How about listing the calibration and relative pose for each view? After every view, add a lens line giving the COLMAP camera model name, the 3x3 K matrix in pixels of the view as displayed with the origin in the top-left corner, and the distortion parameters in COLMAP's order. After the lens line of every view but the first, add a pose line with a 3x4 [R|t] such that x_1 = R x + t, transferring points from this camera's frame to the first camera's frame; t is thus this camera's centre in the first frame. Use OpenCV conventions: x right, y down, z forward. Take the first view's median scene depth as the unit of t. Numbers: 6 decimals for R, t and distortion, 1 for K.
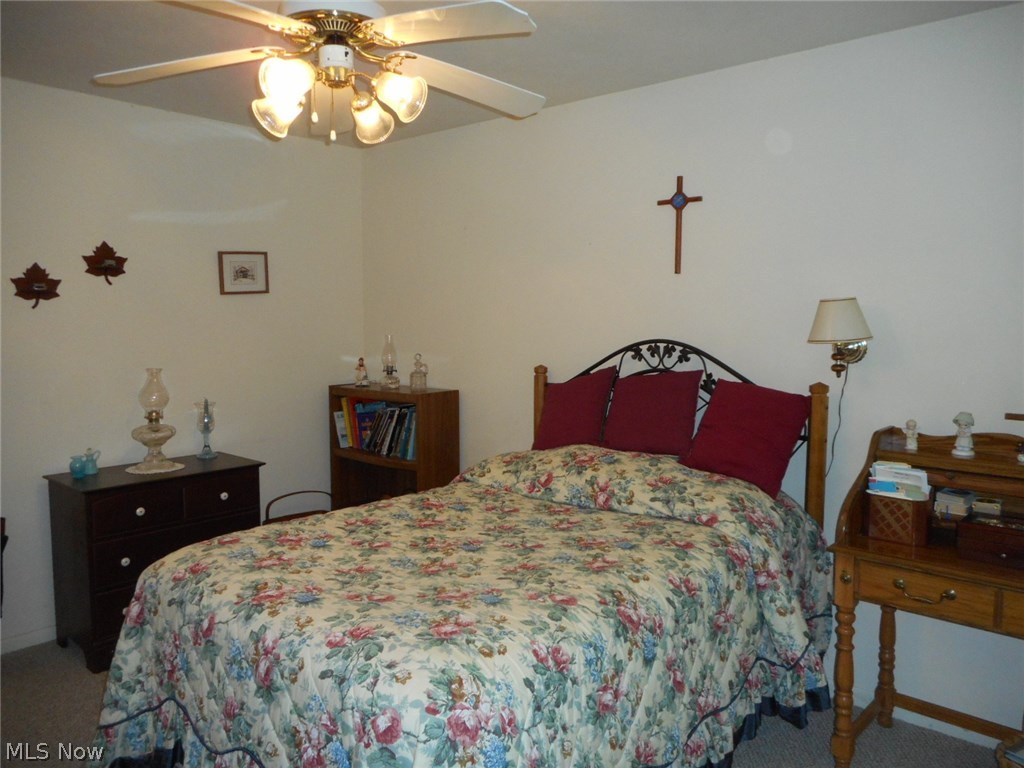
lens RADIAL K [[765.1, 0, 512.6], [0, 765.1, 377.4], [0, 0, 1]] dist [0.010826, -0.014824]
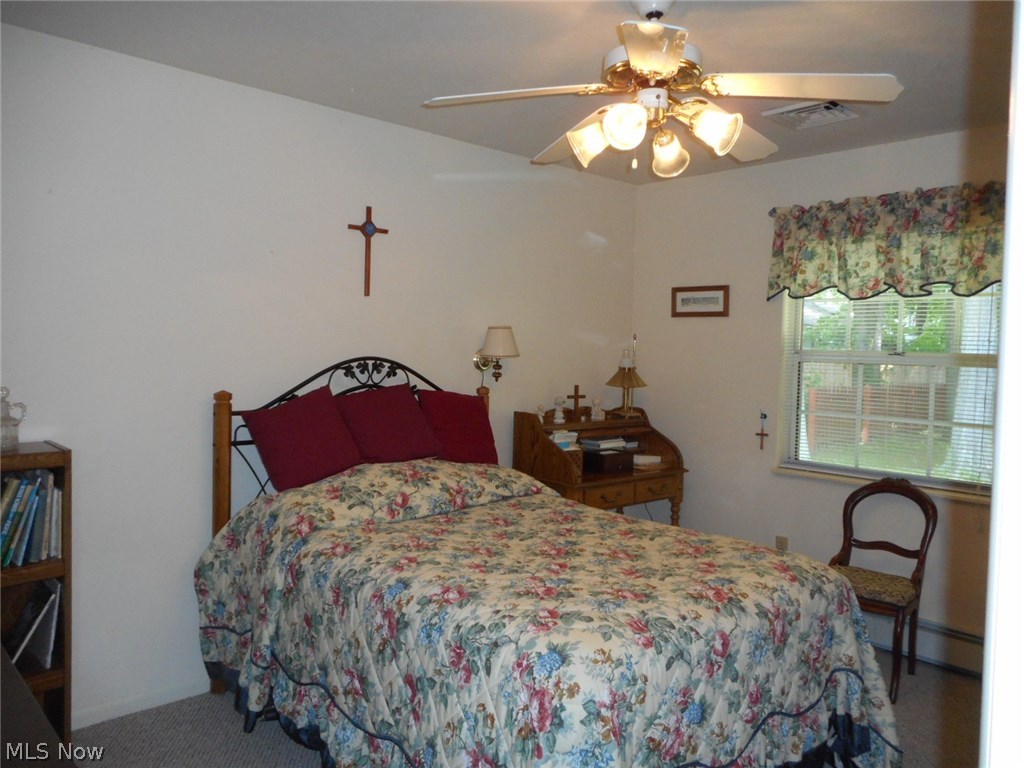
lens RADIAL K [[765.1, 0, 512.4], [0, 765.1, 389.1], [0, 0, 1]] dist [0.010826, -0.014824]
pose [[0.126034, -0.055389, 0.990478, -0.852651], [0.058778, 0.997103, 0.048280, -0.045375], [-0.990283, 0.052133, 0.128925, 0.678774]]
